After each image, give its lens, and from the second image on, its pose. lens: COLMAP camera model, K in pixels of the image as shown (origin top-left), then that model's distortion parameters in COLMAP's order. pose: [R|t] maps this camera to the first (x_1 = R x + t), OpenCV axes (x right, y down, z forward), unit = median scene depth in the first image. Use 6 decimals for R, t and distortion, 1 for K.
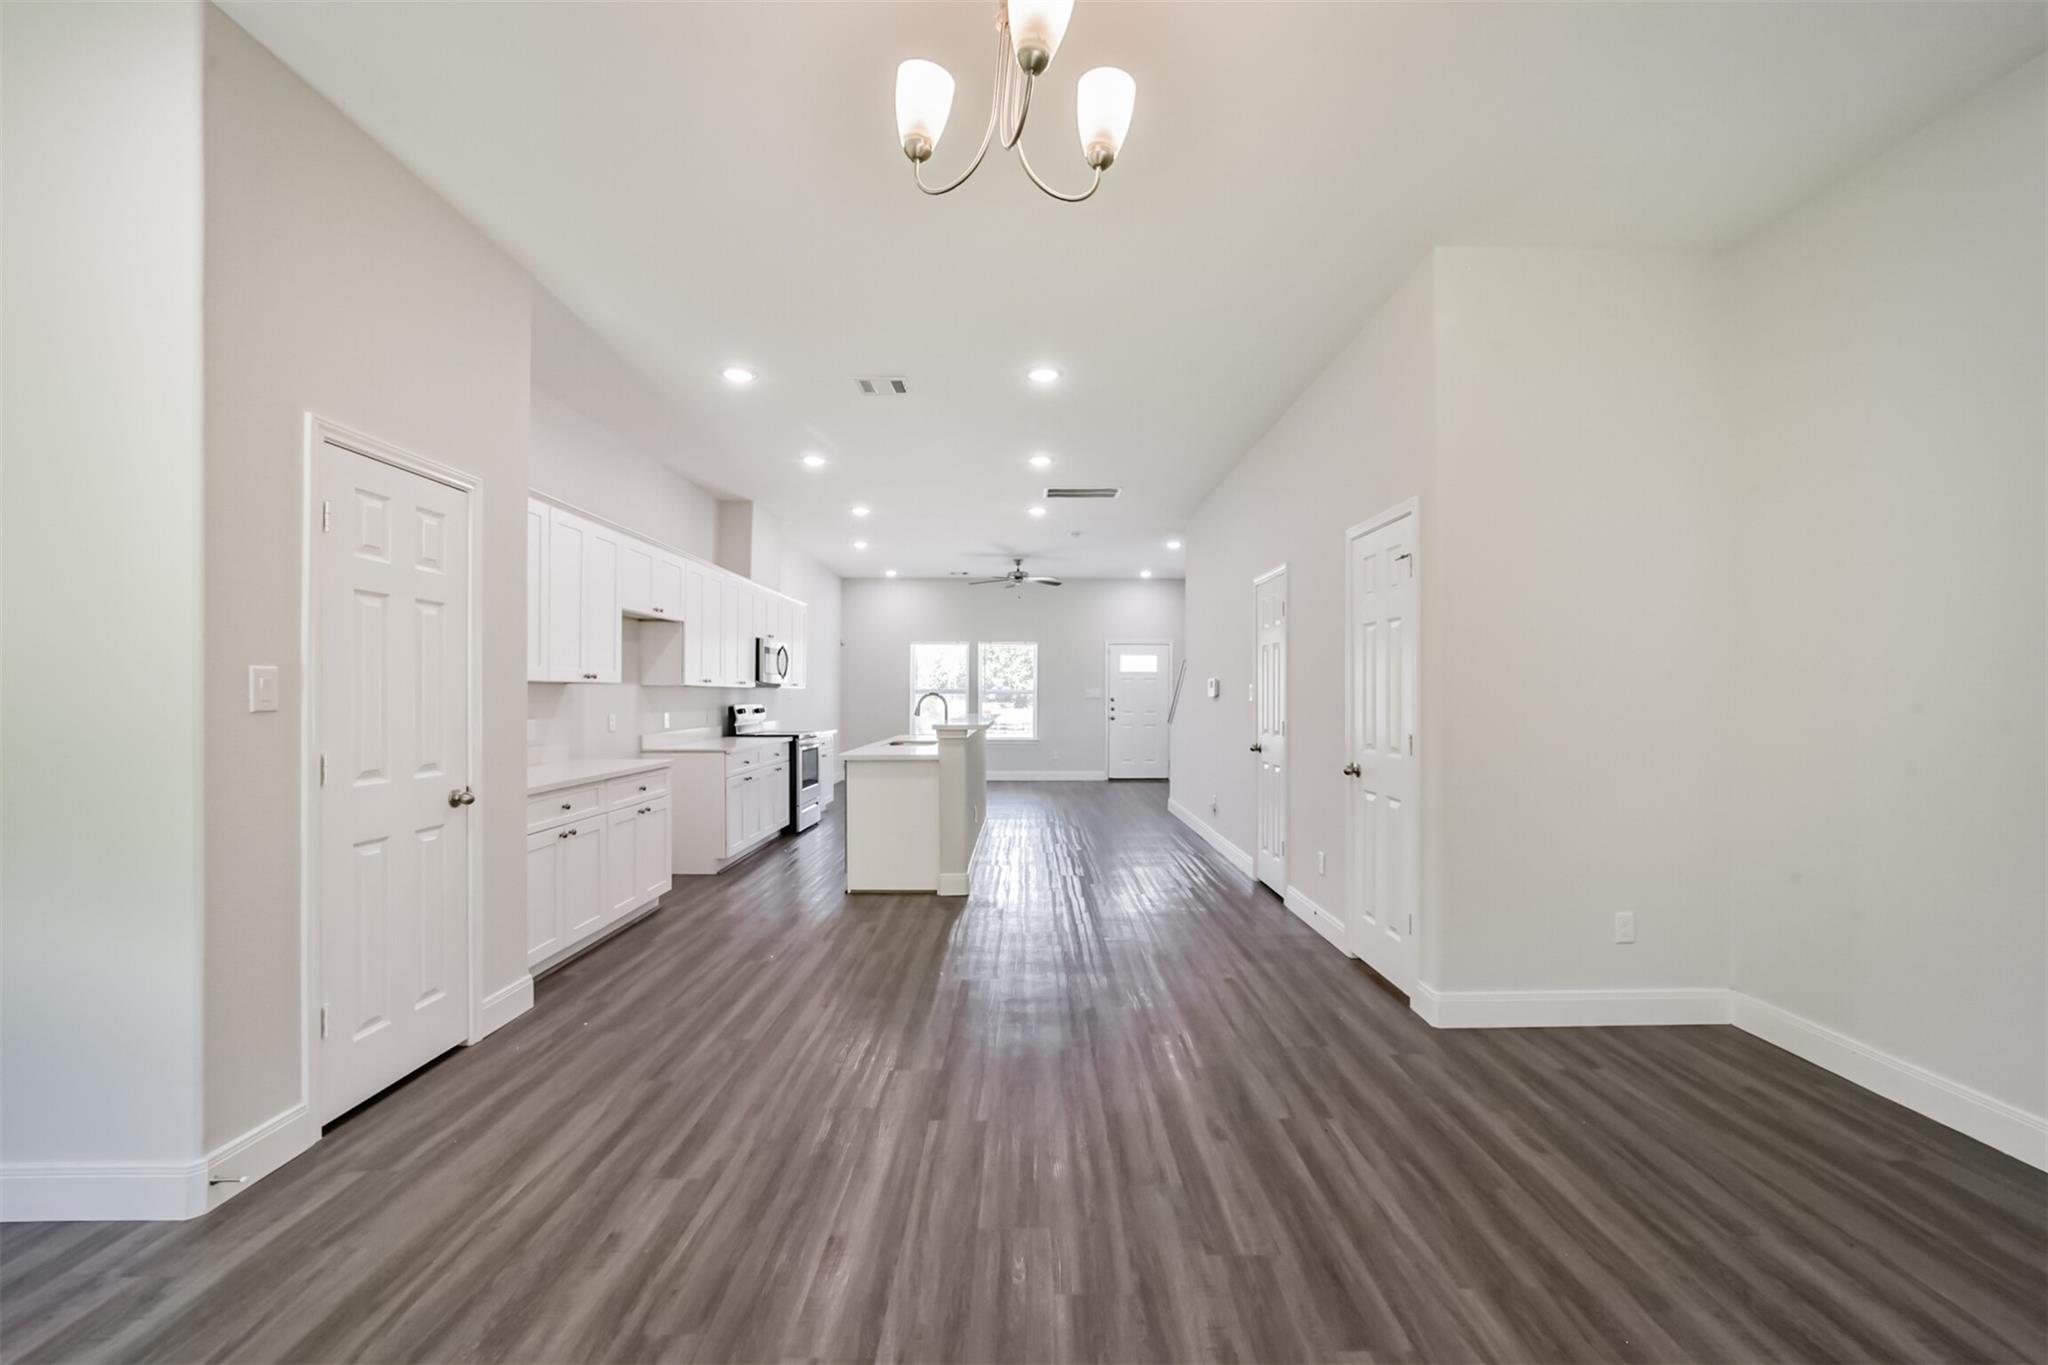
lens RADIAL K [[807.3, 0, 1026.8], [0, 807.3, 689.9], [0, 0, 1]] dist [-0.015933, 0.004232]
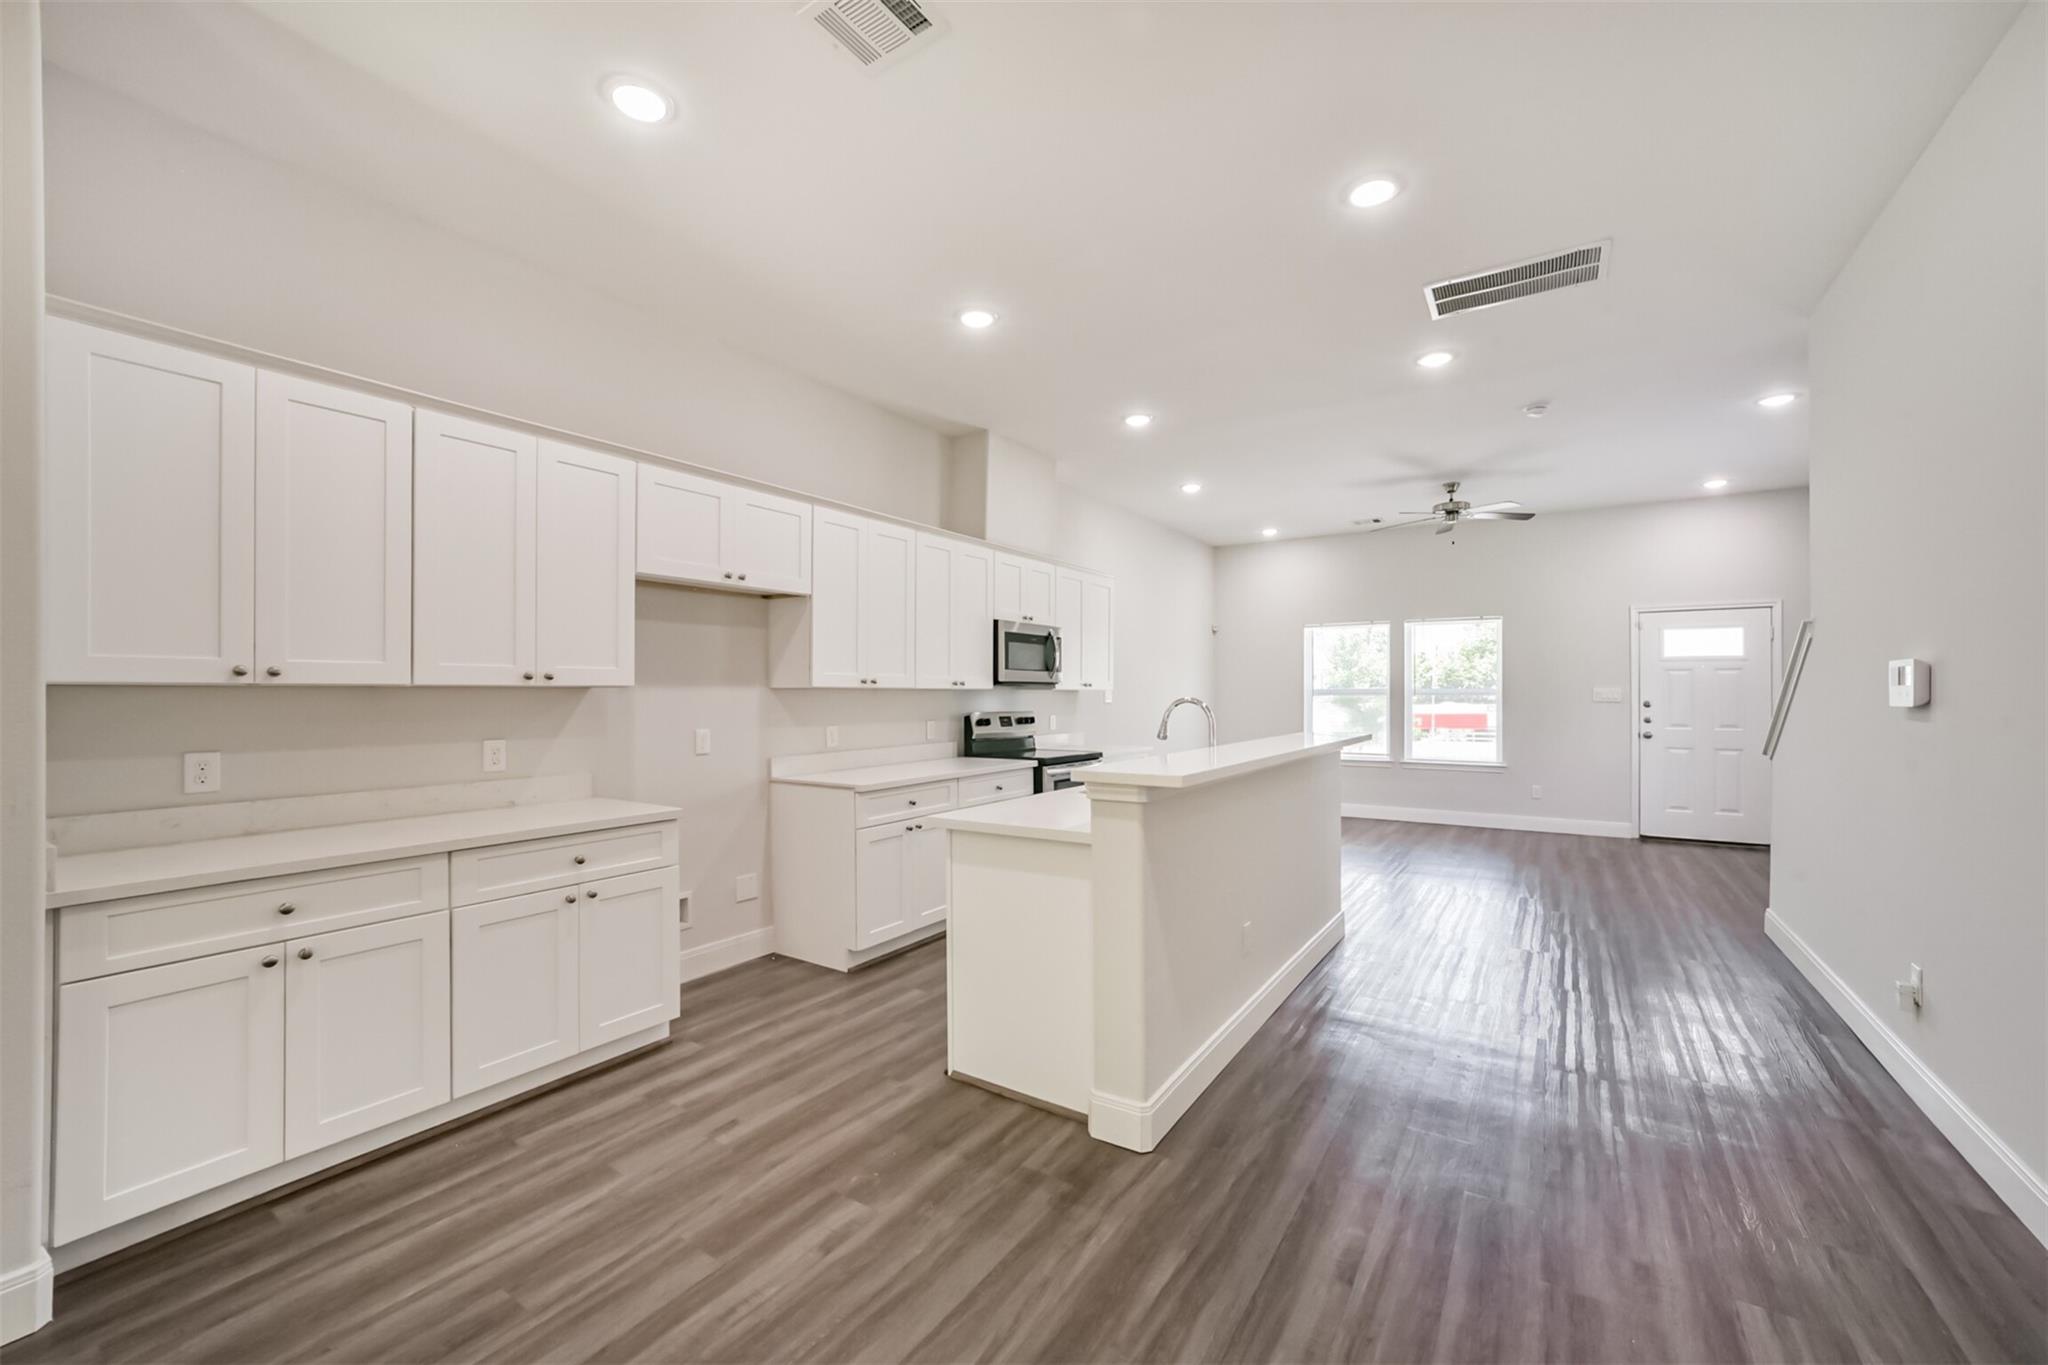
lens RADIAL K [[803.4, 0, 1027.4], [0, 803.4, 689.1], [0, 0, 1]] dist [-0.027240, 0.009532]
pose [[0.832275, -0.006005, -0.554330, 0.085129], [0.005992, 0.999980, -0.001836, -0.001913], [0.554330, -0.001794, 0.832295, 0.435962]]
